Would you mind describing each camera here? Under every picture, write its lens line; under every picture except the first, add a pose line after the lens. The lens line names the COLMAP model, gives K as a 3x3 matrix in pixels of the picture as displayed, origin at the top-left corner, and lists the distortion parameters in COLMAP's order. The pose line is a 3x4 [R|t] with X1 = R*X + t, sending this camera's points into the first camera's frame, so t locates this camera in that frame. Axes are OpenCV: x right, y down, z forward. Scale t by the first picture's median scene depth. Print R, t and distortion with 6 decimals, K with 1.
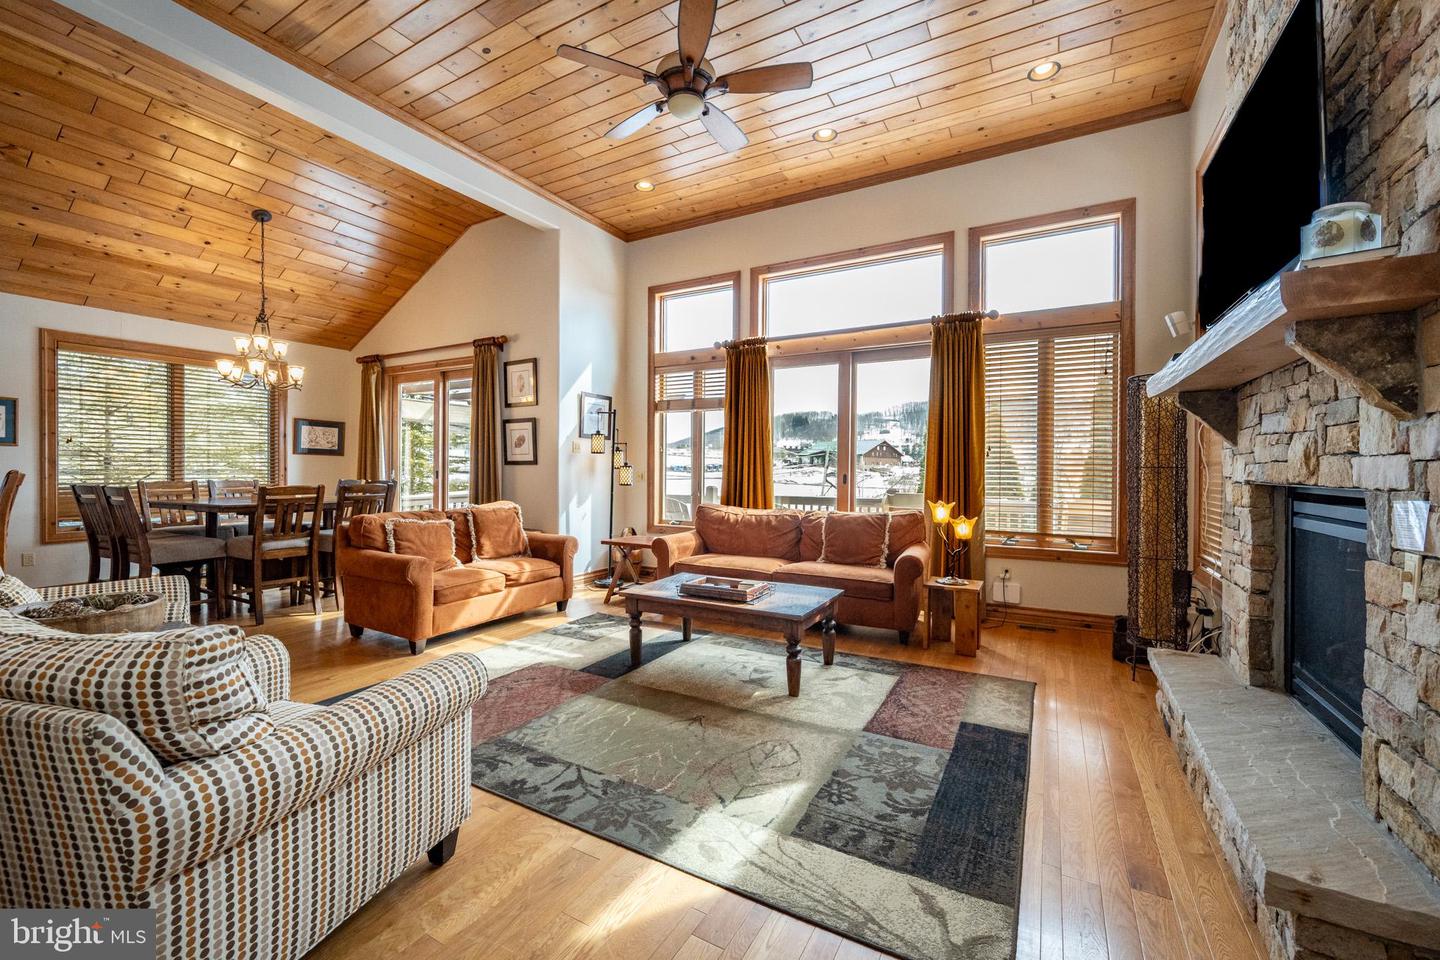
lens RADIAL K [[584.6, 0, 719.2], [0, 584.6, 471.5], [0, 0, 1]] dist [0.001717, -0.000079]
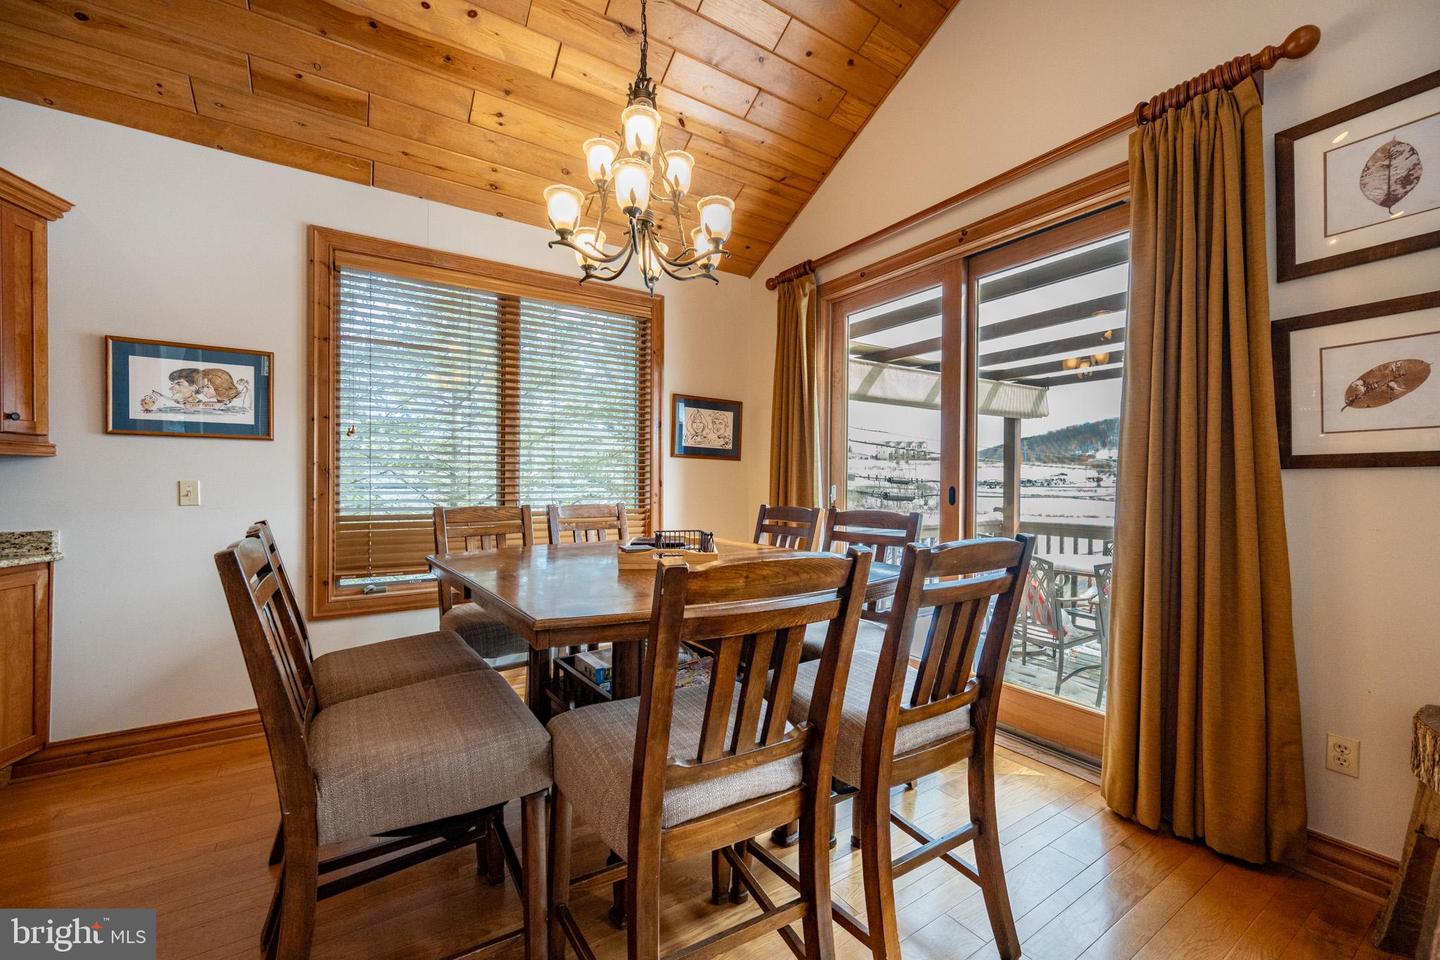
lens RADIAL K [[584.6, 0, 722.1], [0, 584.6, 481.5], [0, 0, 1]] dist [0.001717, -0.000079]
pose [[0.887218, -0.001521, -0.461349, -0.741238], [-0.001873, 0.999974, -0.006897, -0.003508], [0.461347, 0.006983, 0.887192, 0.910185]]
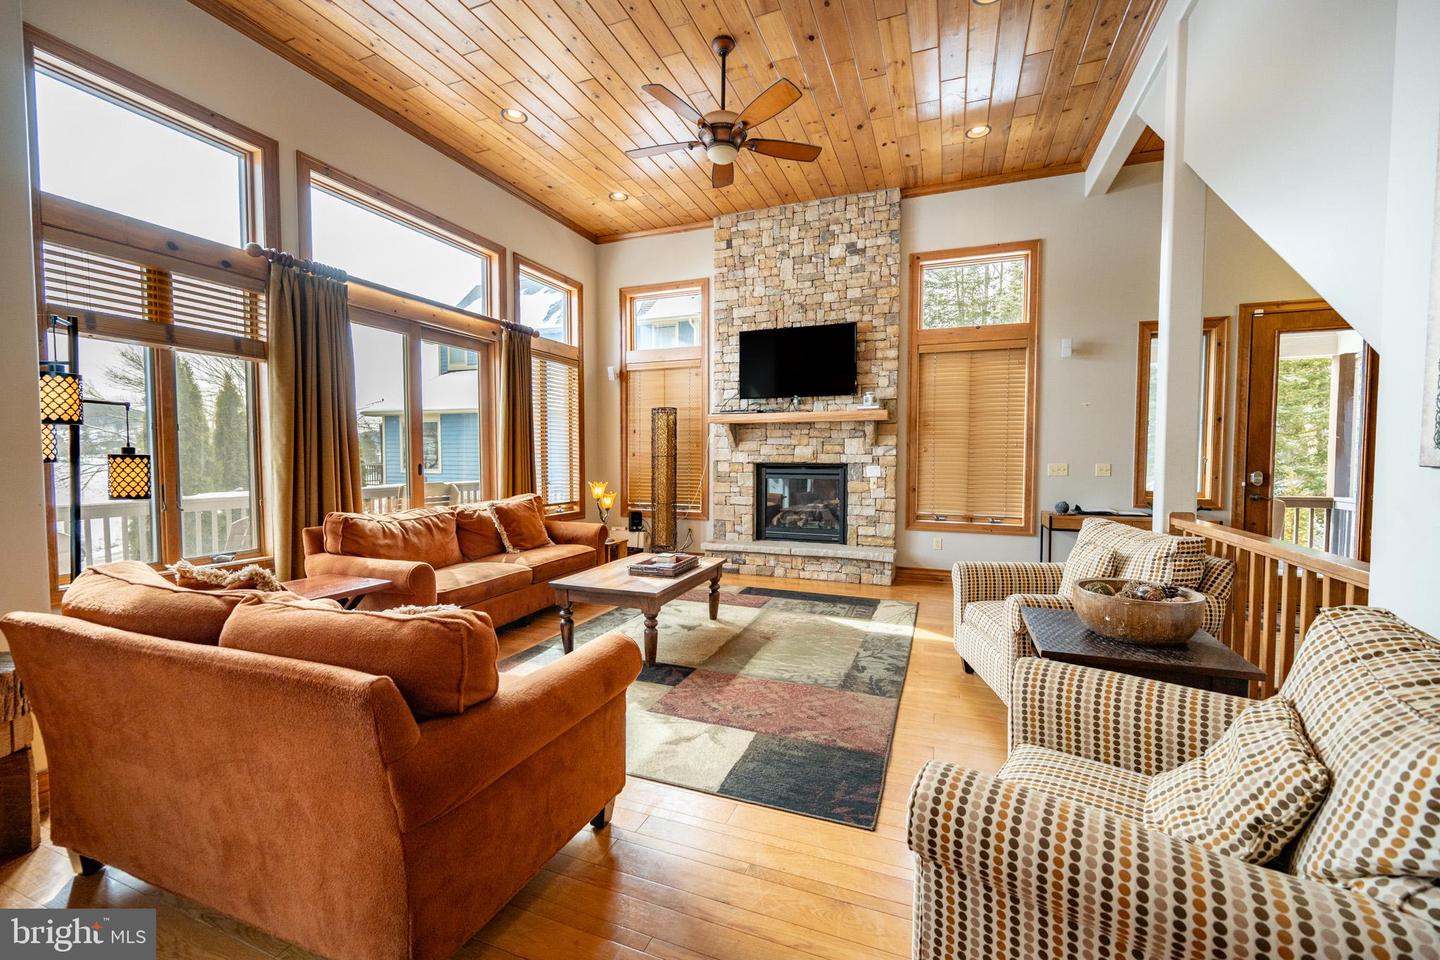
lens RADIAL K [[584.6, 0, 716.7], [0, 584.6, 479.4], [0, 0, 1]] dist [0.001717, -0.000079]
pose [[-0.137598, -0.044065, 0.989508, -0.989199], [0.003865, 0.998978, 0.045025, -0.014467], [-0.990481, 0.010020, -0.137287, 0.928911]]
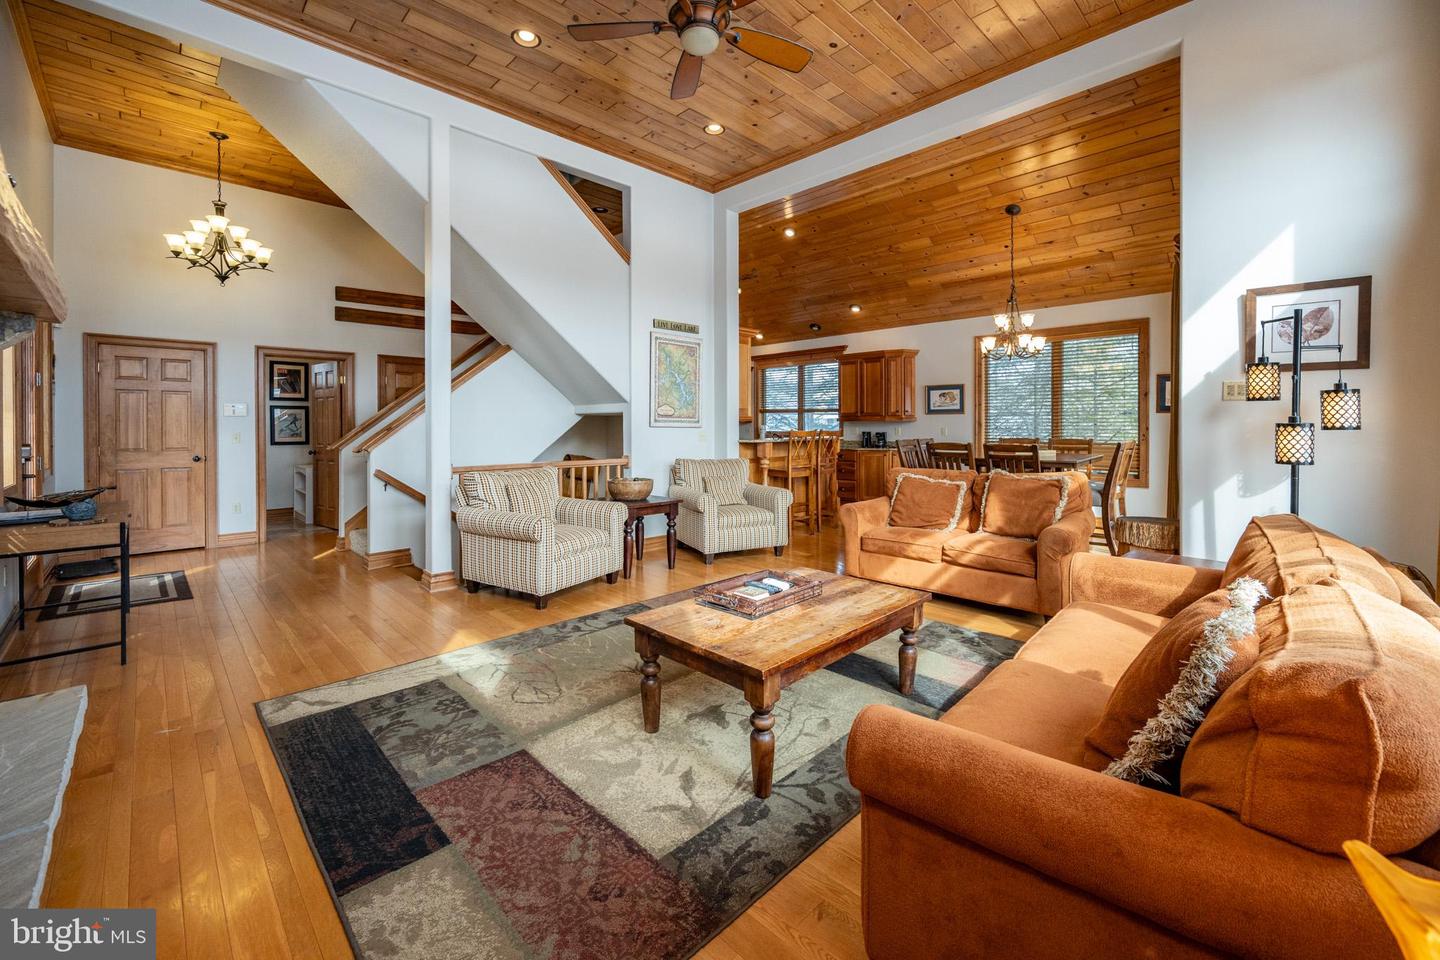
lens RADIAL K [[584.6, 0, 716.0], [0, 584.6, 426.7], [0, 0, 1]] dist [0.001717, -0.000079]
pose [[-0.275058, -0.001157, -0.961427, 0.652740], [-0.006449, 0.999979, 0.000641, -0.007543], [0.961406, 0.006376, -0.275060, 1.008120]]
